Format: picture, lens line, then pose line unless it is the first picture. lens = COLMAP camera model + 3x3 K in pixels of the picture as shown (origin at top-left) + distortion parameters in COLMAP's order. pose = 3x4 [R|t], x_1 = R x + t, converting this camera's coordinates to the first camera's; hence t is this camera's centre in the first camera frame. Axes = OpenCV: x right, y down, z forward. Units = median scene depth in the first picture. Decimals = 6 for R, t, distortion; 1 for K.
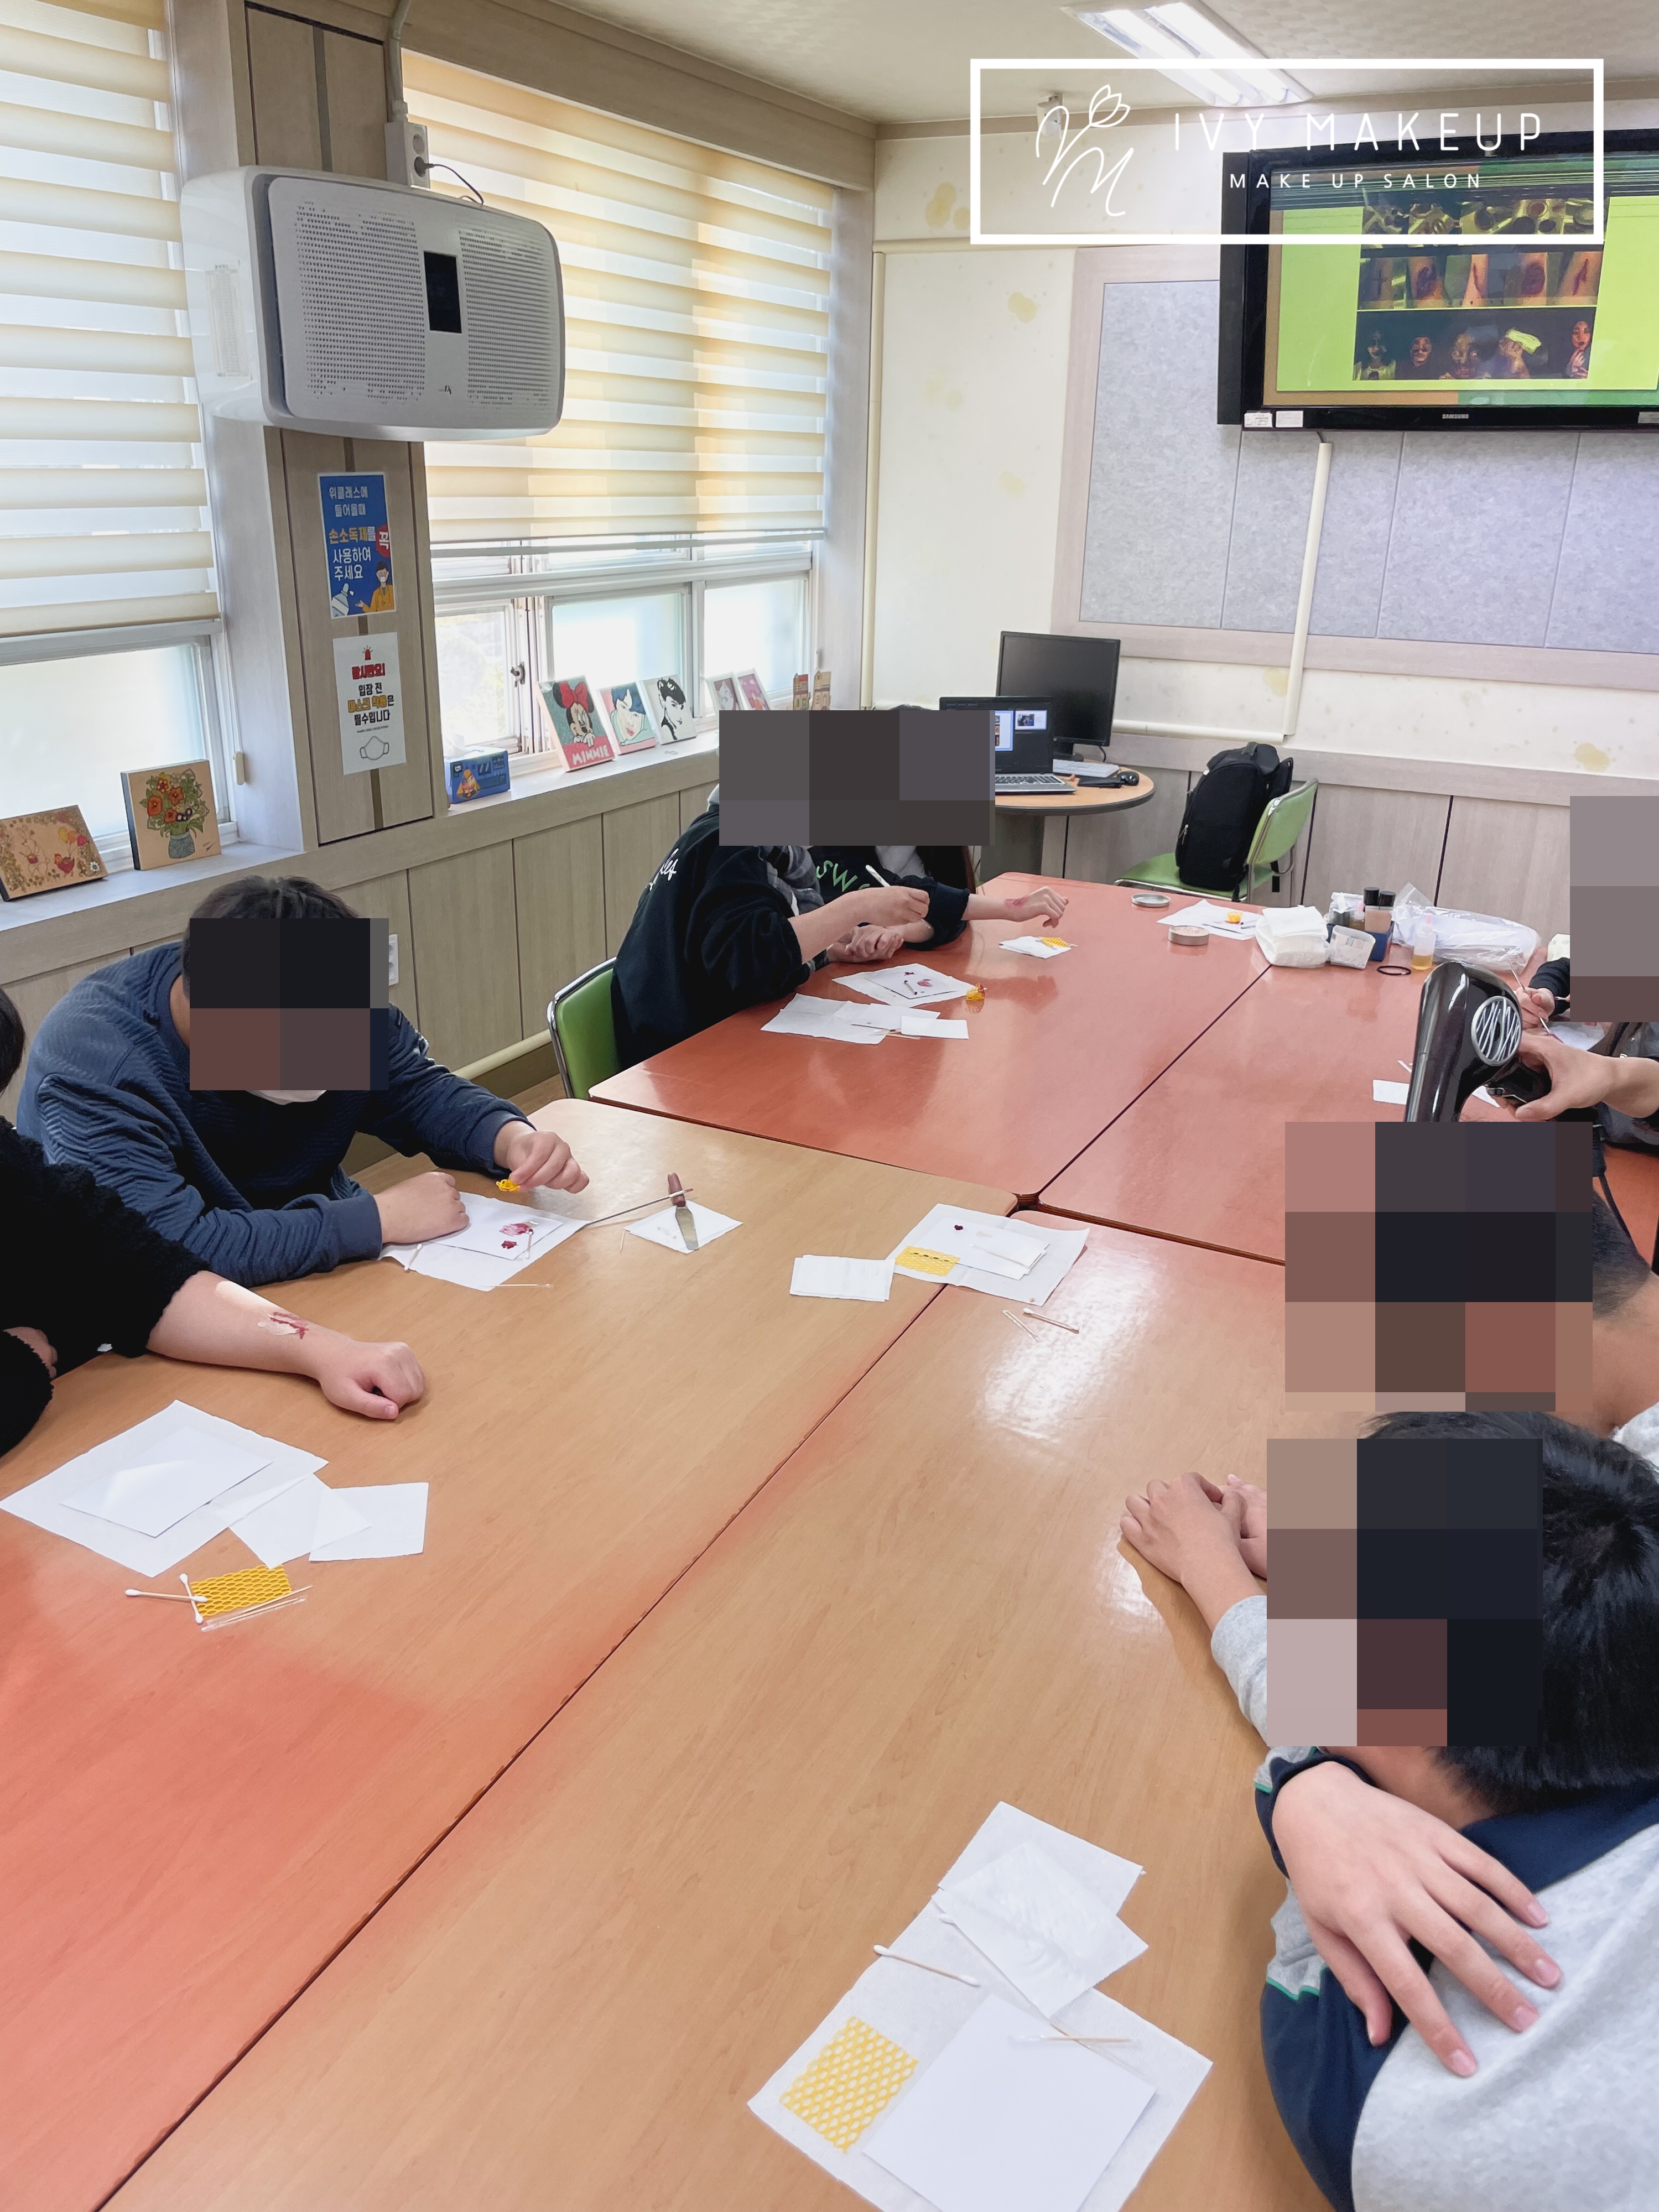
lens RADIAL K [[1728.3, 0, 820.2], [0, 1728.3, 1114.4], [0, 0, 1]] dist [0.062836, -0.086422]
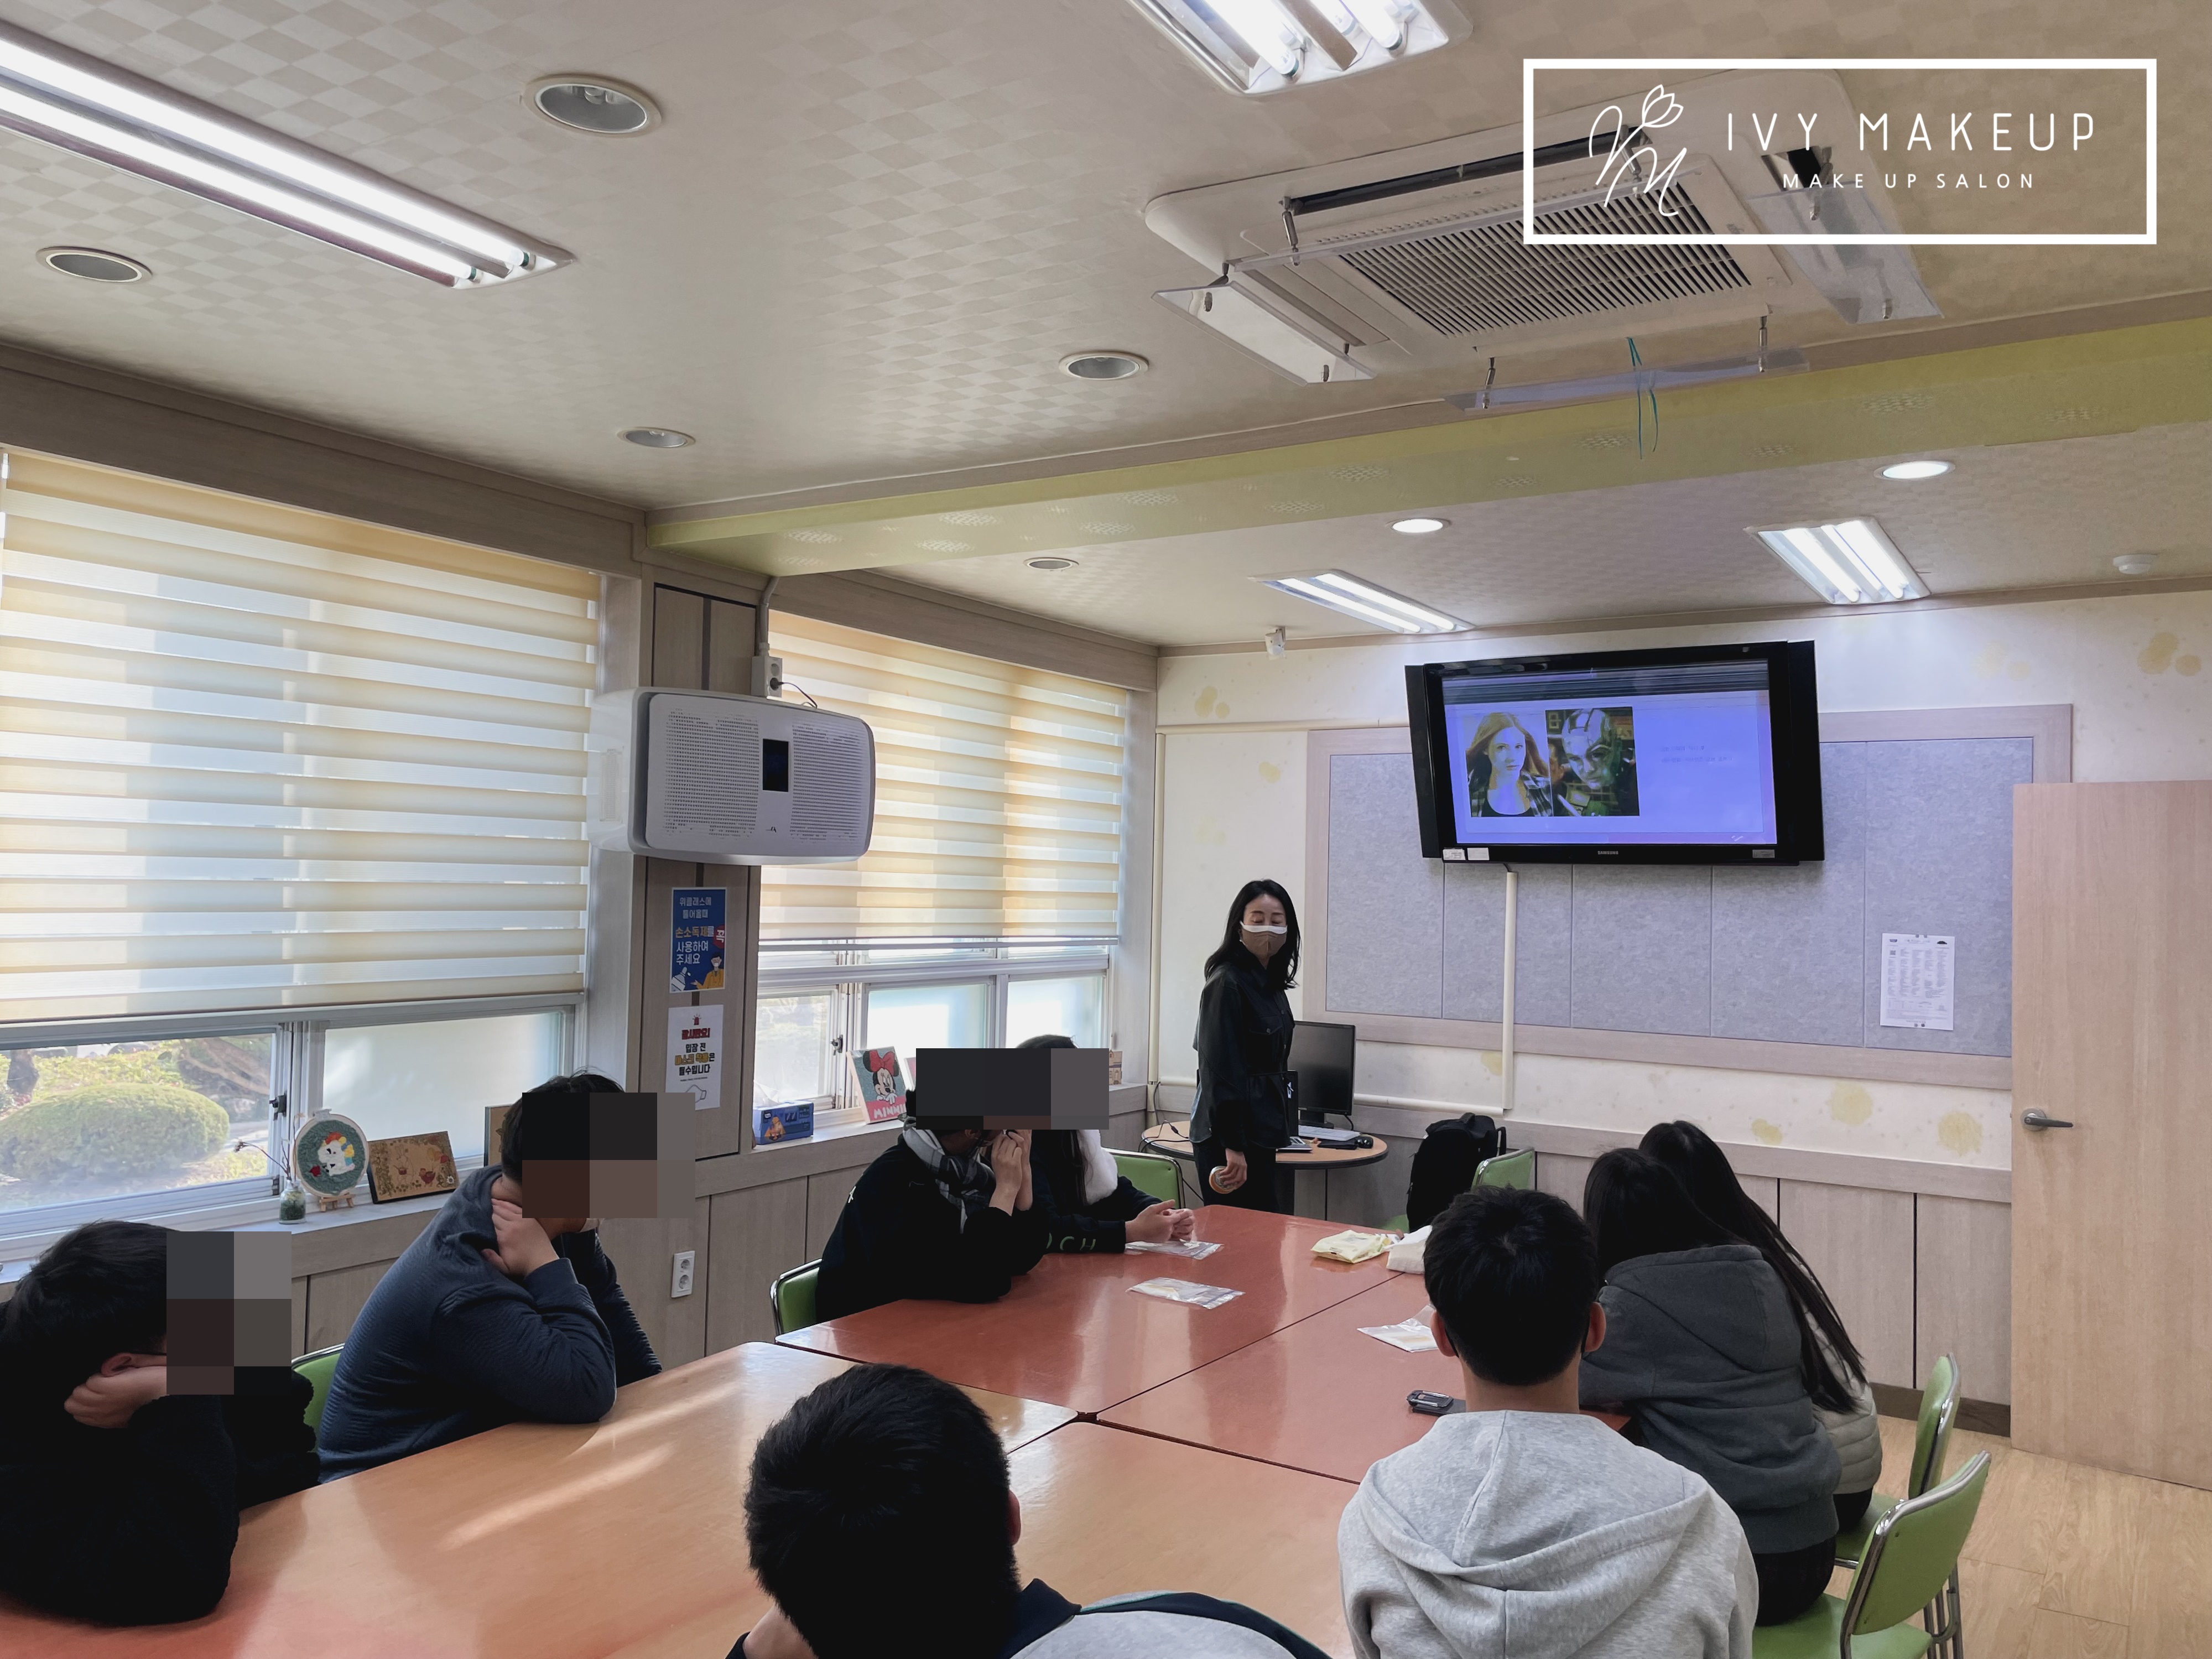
lens RADIAL K [[1691.9, 0, 1097.8], [0, 1691.9, 829.8], [0, 0, 1]] dist [0.069542, -0.105700]
pose [[0.995904, 0.000532, -0.090418, 0.114611], [-0.035503, 0.921975, -0.385617, 0.059990], [0.083158, 0.387248, 0.918218, -0.135079]]
